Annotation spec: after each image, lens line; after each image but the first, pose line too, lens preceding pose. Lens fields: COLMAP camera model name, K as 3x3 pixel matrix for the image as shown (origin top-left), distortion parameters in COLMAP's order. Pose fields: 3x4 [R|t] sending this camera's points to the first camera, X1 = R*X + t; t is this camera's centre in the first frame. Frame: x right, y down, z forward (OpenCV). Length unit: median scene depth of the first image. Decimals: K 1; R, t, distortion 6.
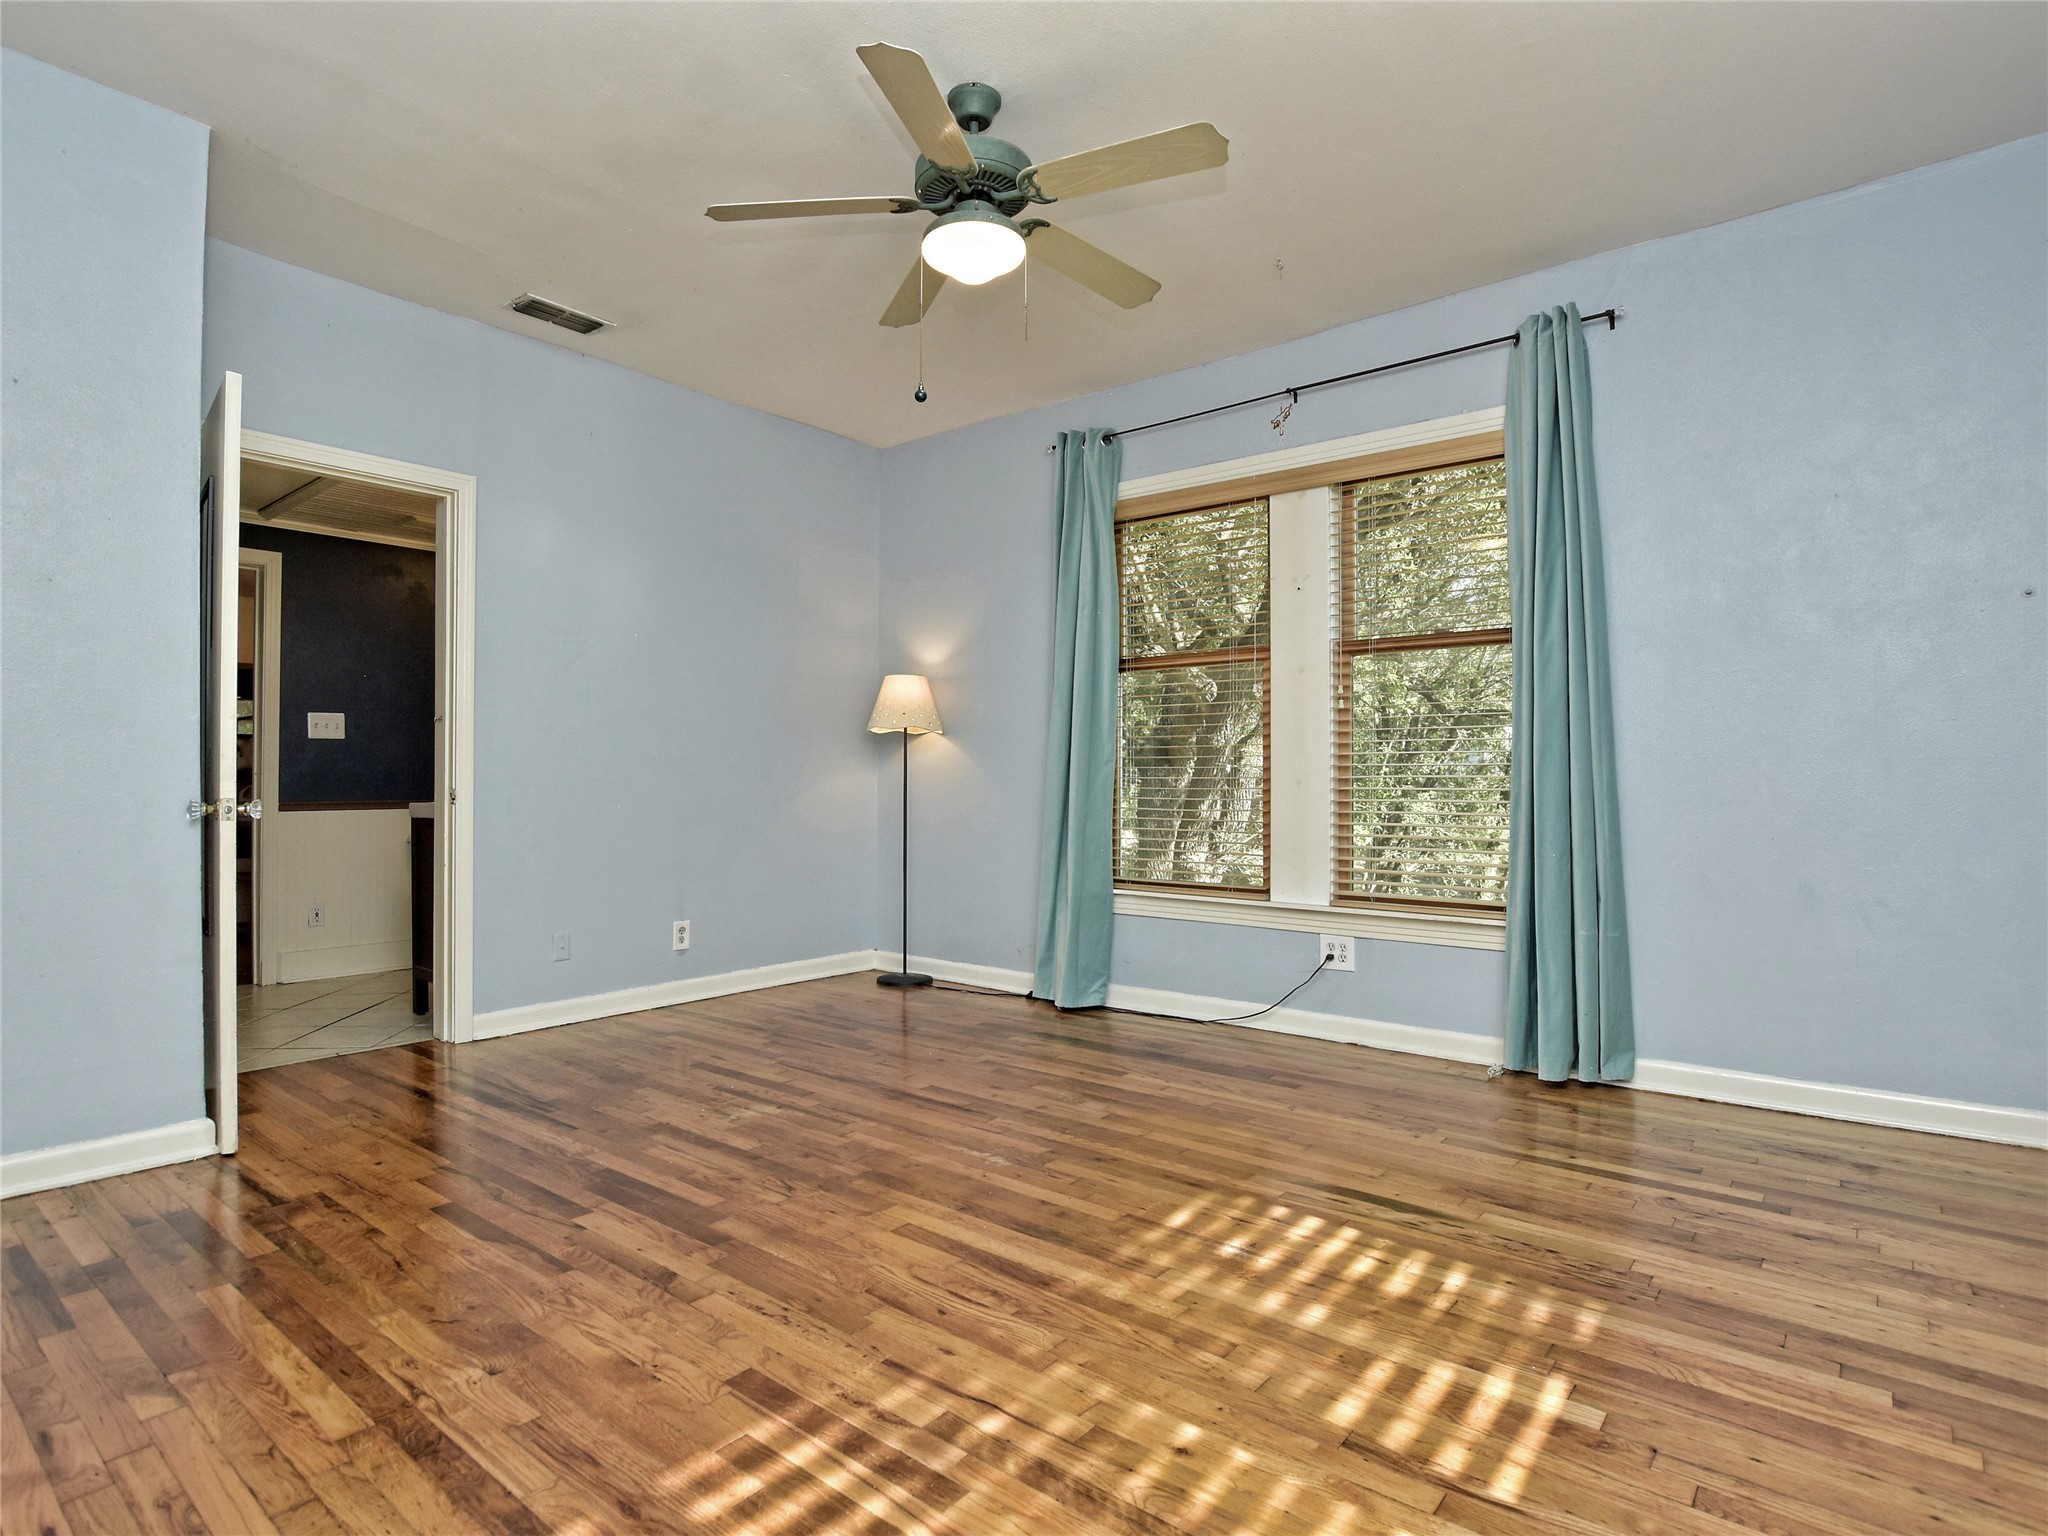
lens RADIAL K [[1089.2, 0, 1024.0], [0, 1089.2, 768.0], [0, 0, 1]] dist [-0.034690, 0.000302]
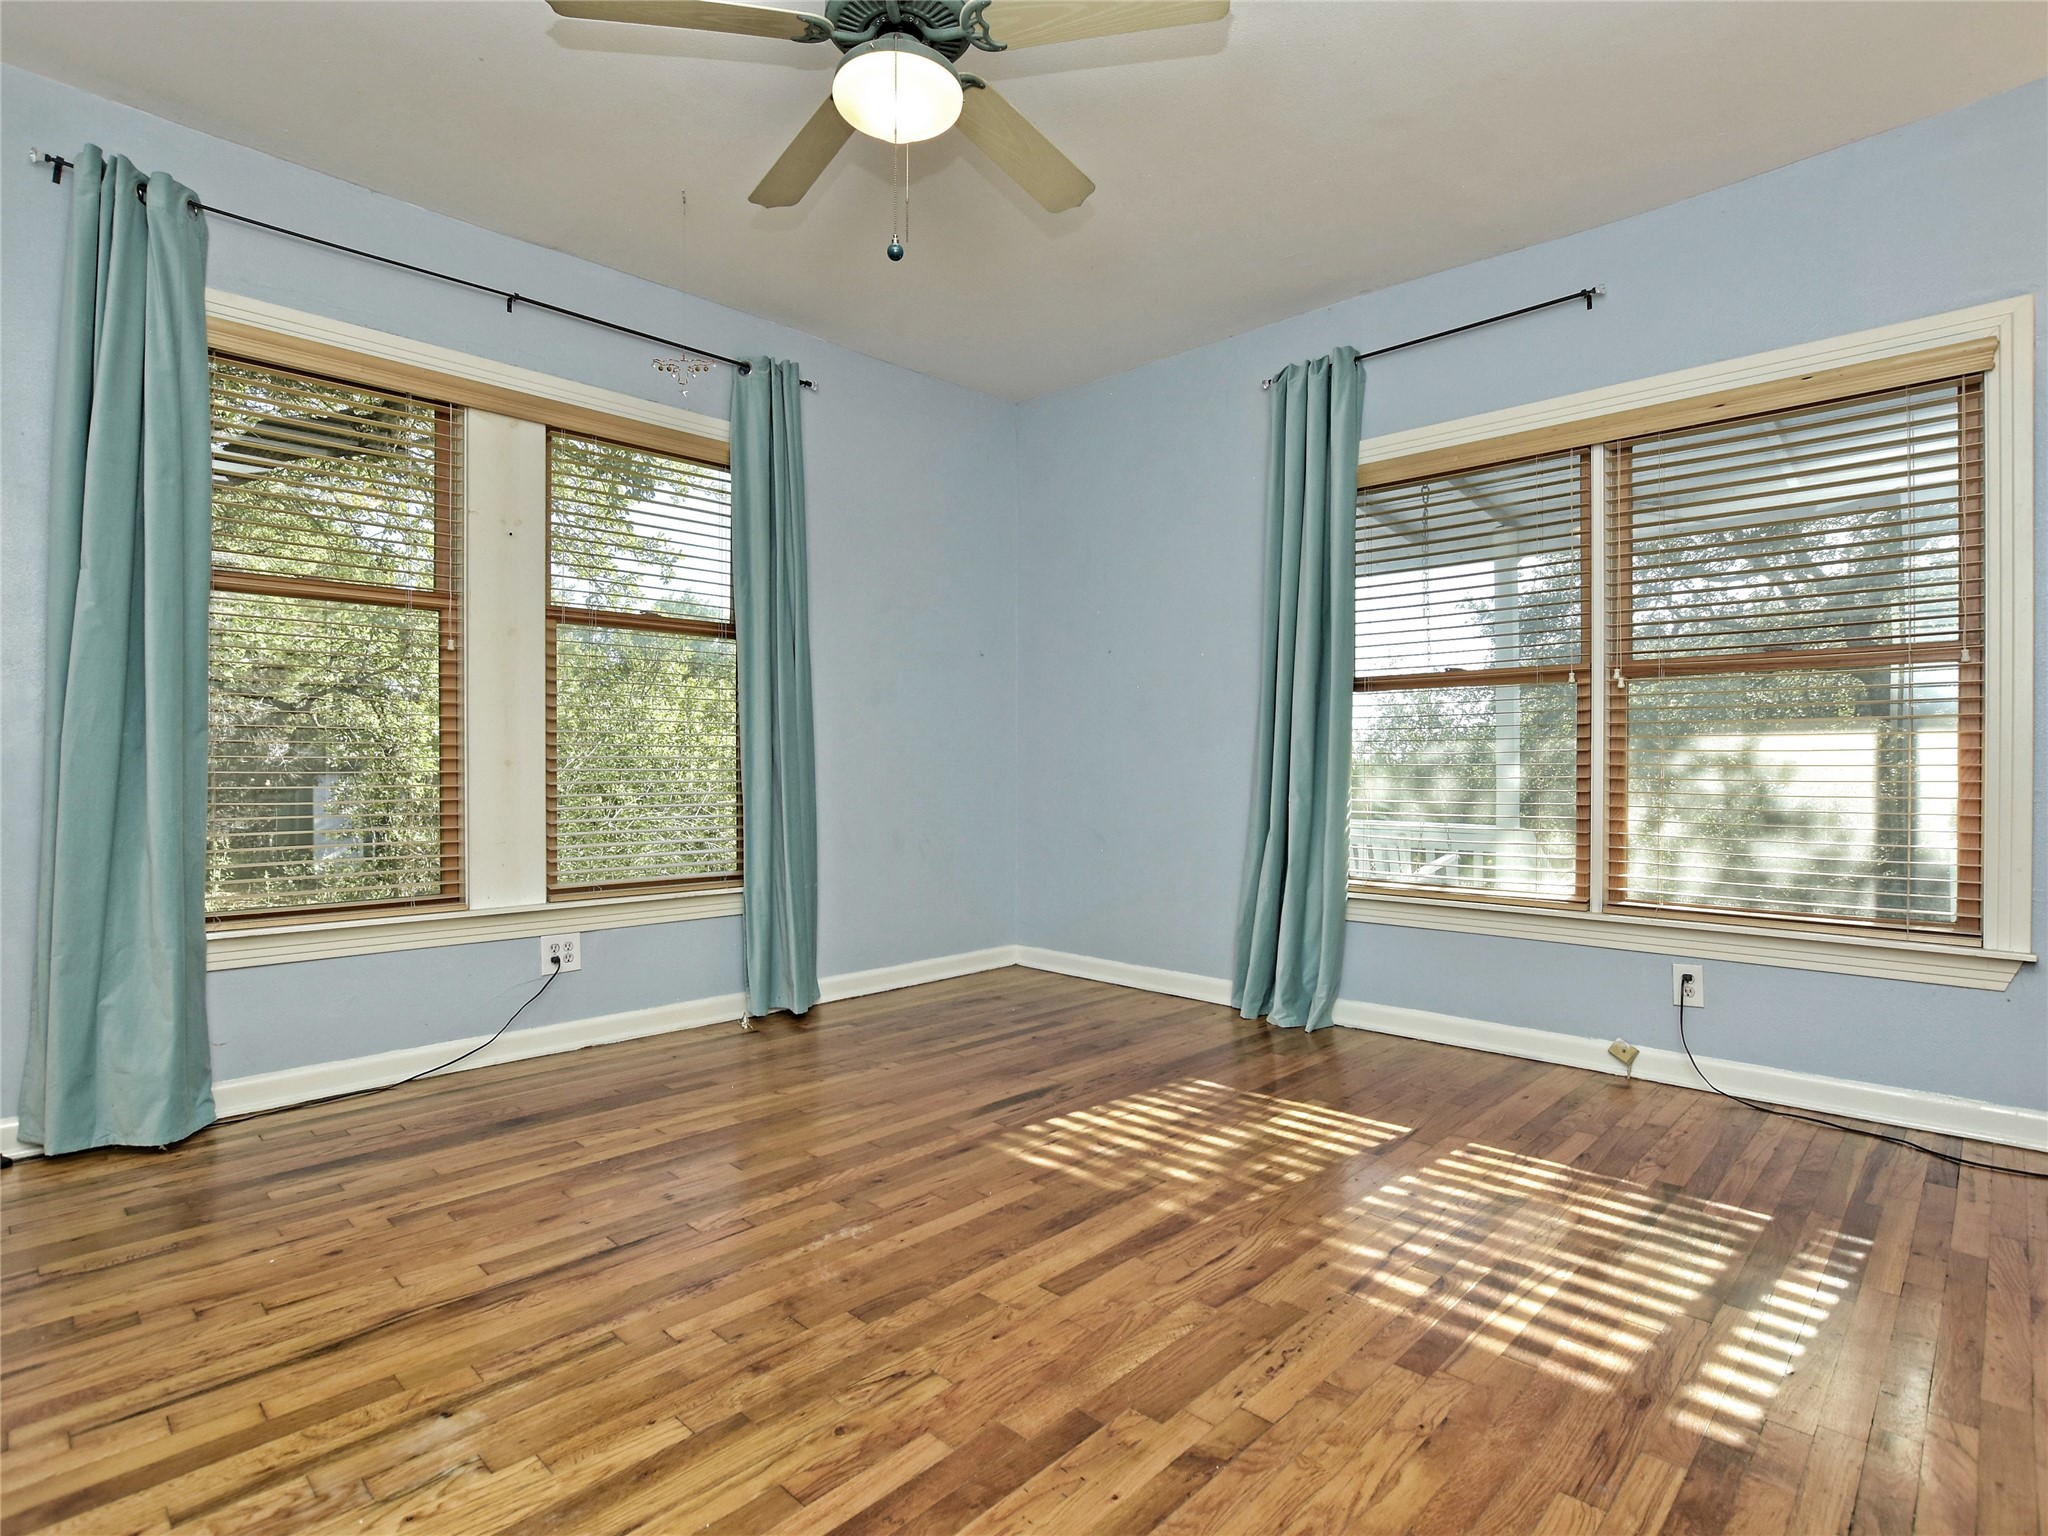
lens RADIAL K [[1028.2, 0, 1024.0], [0, 1028.2, 768.0], [0, 0, 1]] dist [-0.021215, -0.008429]
pose [[0.083024, -0.004146, 0.996539, -0.898858], [-0.013756, 0.999891, 0.005306, 0.012419], [-0.996453, -0.014149, 0.082958, 0.948473]]
